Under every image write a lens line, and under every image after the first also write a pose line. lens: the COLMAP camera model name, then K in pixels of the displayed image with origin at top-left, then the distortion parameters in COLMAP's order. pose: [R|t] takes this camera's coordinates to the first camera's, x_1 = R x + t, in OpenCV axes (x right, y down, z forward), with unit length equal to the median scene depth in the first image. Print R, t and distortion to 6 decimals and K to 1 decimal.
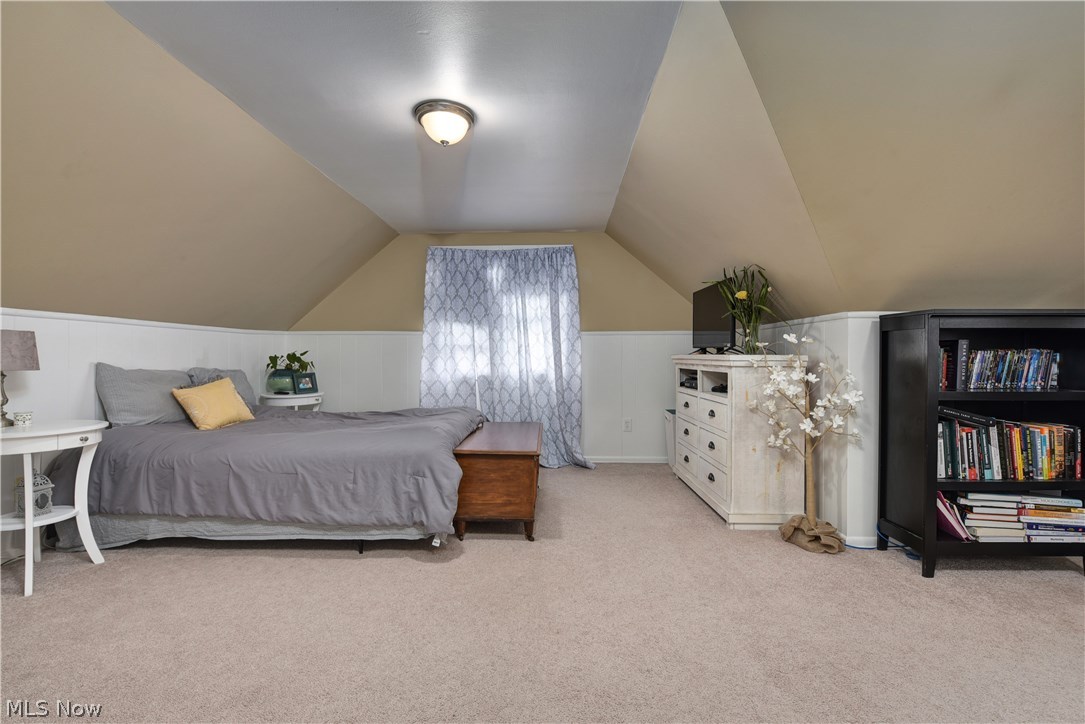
lens RADIAL K [[455.0, 0, 536.7], [0, 455.0, 358.7], [0, 0, 1]] dist [-0.007092, -0.001049]
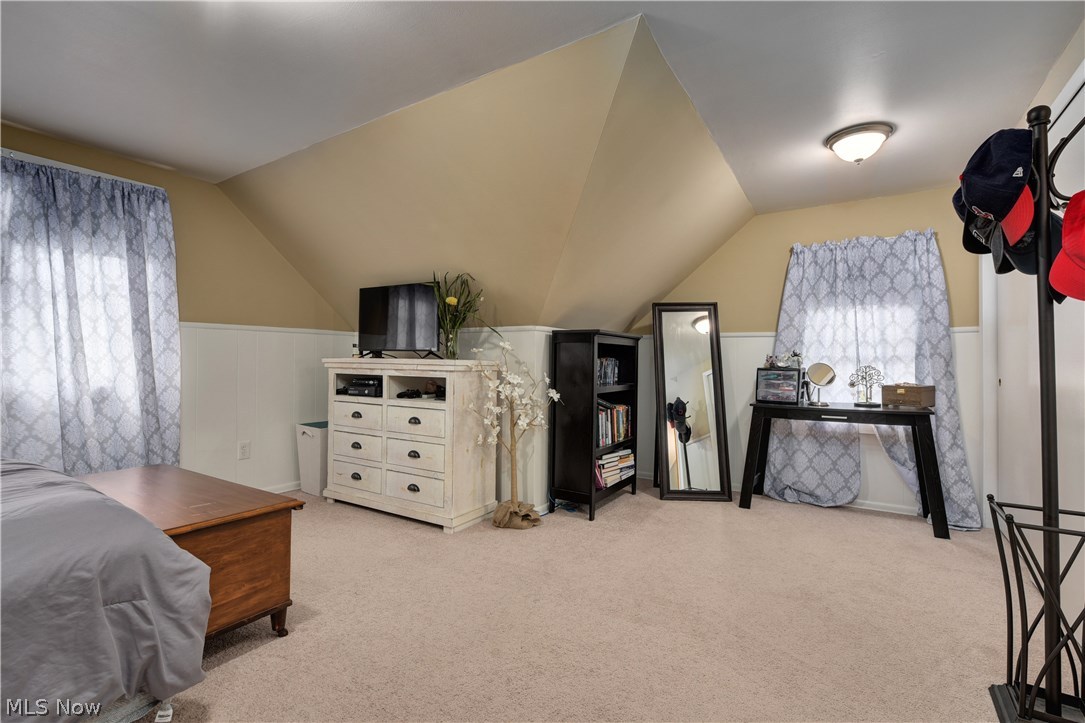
lens RADIAL K [[485.8, 0, 542.6], [0, 485.8, 357.8], [0, 0, 1]] dist [-0.004922, -0.000559]
pose [[0.511099, 0.011651, 0.859443, -0.389612], [-0.005991, 0.999932, -0.009993, -0.002748], [-0.859501, -0.000042, 0.511134, 0.277716]]
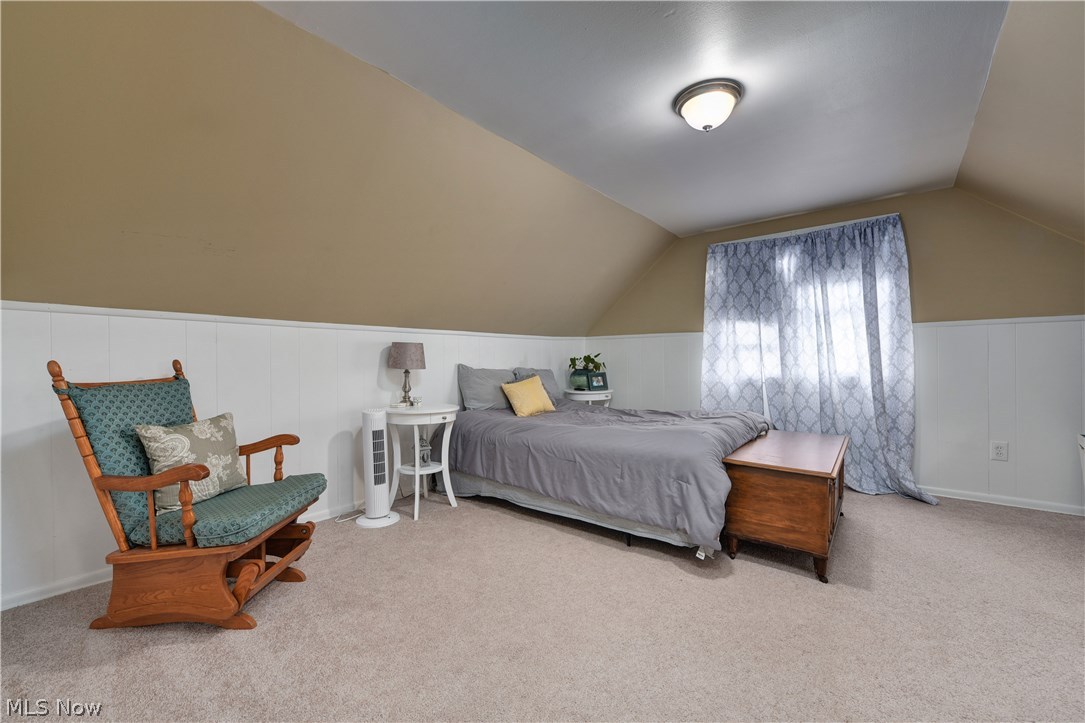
lens RADIAL K [[426.7, 0, 543.0], [0, 426.7, 360.0], [0, 0, 1]] dist [-0.009415, -0.000767]
pose [[0.801597, -0.005801, -0.597836, 0.036972], [0.006342, 0.999979, -0.001199, -0.000090], [0.597831, -0.002830, 0.801617, 0.080879]]
